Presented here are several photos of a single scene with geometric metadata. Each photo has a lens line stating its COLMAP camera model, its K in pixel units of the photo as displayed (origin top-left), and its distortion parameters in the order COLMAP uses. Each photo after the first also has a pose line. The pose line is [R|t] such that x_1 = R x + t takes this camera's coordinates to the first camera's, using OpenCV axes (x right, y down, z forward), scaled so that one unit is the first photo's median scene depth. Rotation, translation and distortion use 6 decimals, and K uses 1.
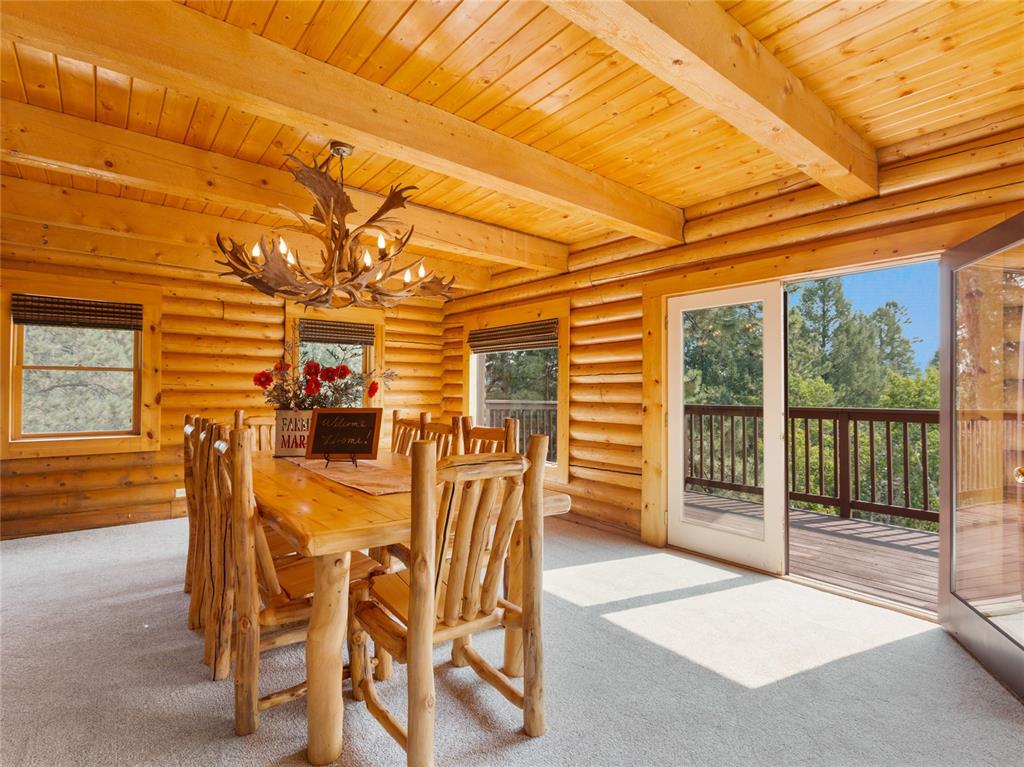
lens RADIAL K [[510.5, 0, 509.5], [0, 510.5, 382.2], [0, 0, 1]] dist [0.002006, -0.001465]
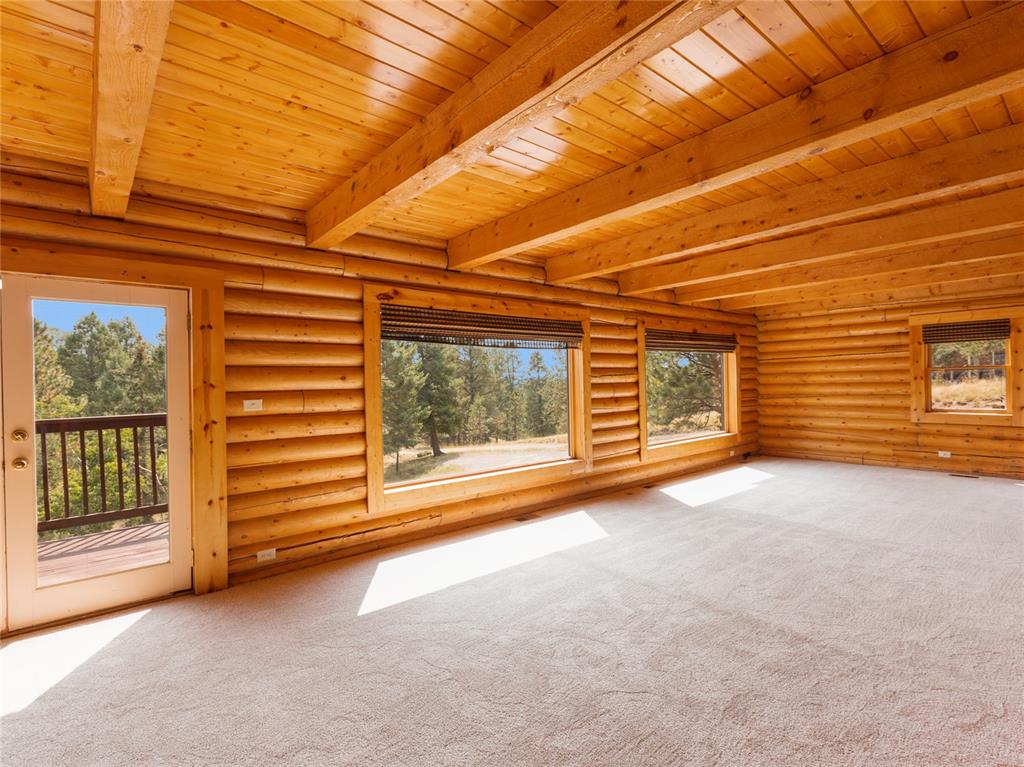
lens RADIAL K [[510.5, 0, 502.4], [0, 510.5, 380.7], [0, 0, 1]] dist [0.002006, -0.001465]
pose [[-0.014027, -0.004175, 0.999893, -0.183633], [0.009275, 0.999948, 0.004306, -0.011878], [-0.999859, 0.009334, -0.013987, 0.137023]]
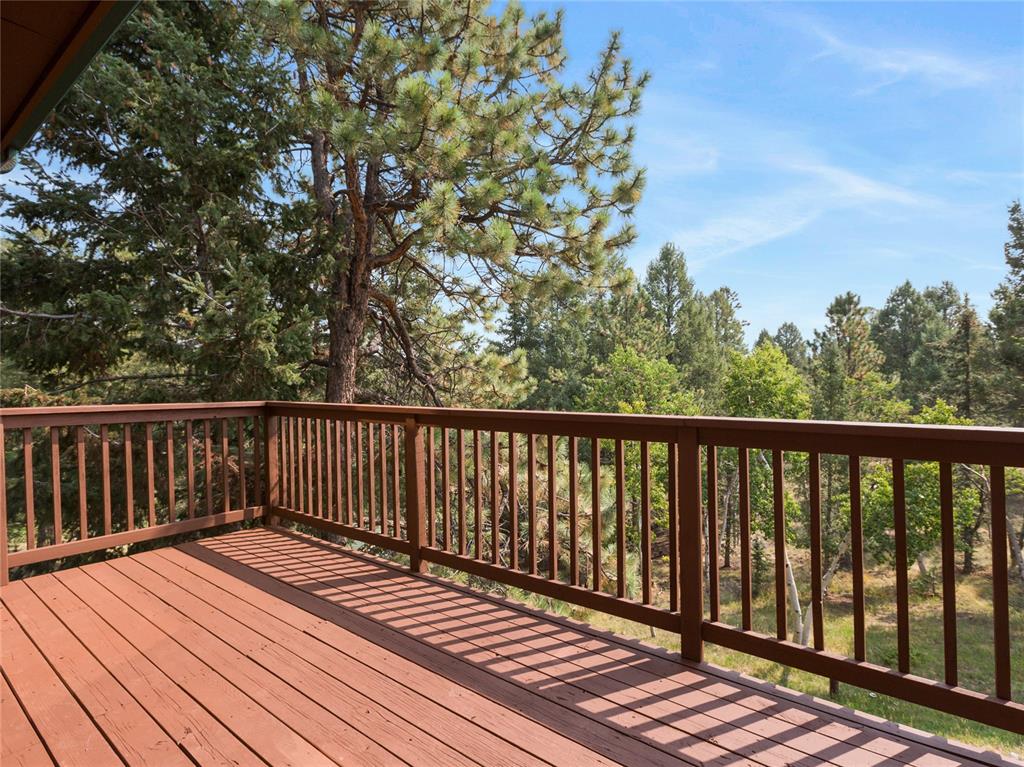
lens RADIAL K [[510.5, 0, 517.3], [0, 510.5, 379.5], [0, 0, 1]] dist [0.002006, -0.001465]
pose [[0.966188, -0.019144, 0.257127, 0.385452], [0.012103, 0.999508, 0.028938, 0.001521], [-0.257555, -0.024848, 0.965944, 0.592781]]
